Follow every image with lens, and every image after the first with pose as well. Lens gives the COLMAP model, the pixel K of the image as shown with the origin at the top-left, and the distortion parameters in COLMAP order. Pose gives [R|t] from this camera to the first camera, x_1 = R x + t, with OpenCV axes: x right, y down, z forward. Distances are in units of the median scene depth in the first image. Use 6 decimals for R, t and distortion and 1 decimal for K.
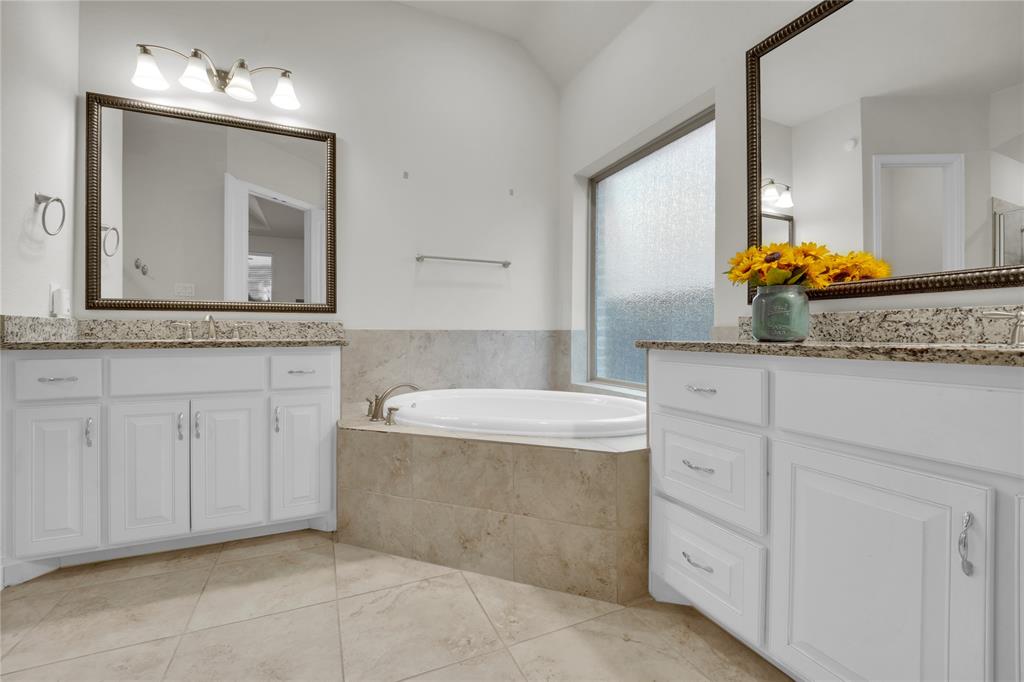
lens RADIAL K [[433.4, 0, 510.8], [0, 433.4, 334.6], [0, 0, 1]] dist [-0.008399, -0.000484]
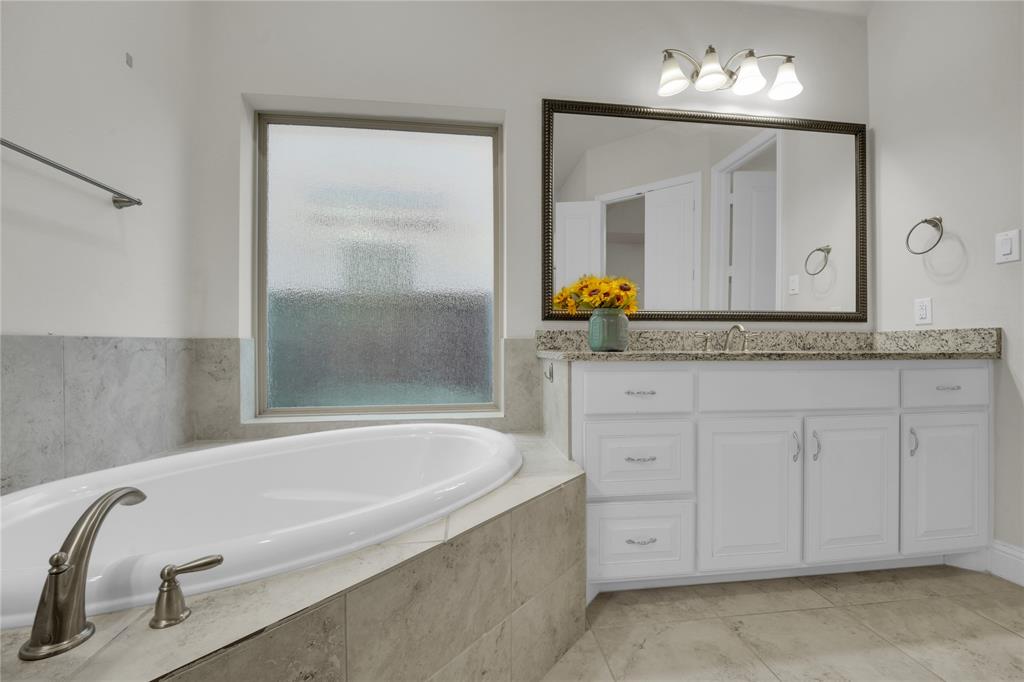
lens RADIAL K [[433.4, 0, 511.7], [0, 433.4, 348.3], [0, 0, 1]] dist [-0.008399, -0.000484]
pose [[0.288180, -0.008598, 0.957538, -0.732060], [-0.000361, 0.999959, 0.009087, -0.004602], [-0.957576, -0.002964, 0.288165, 0.932741]]
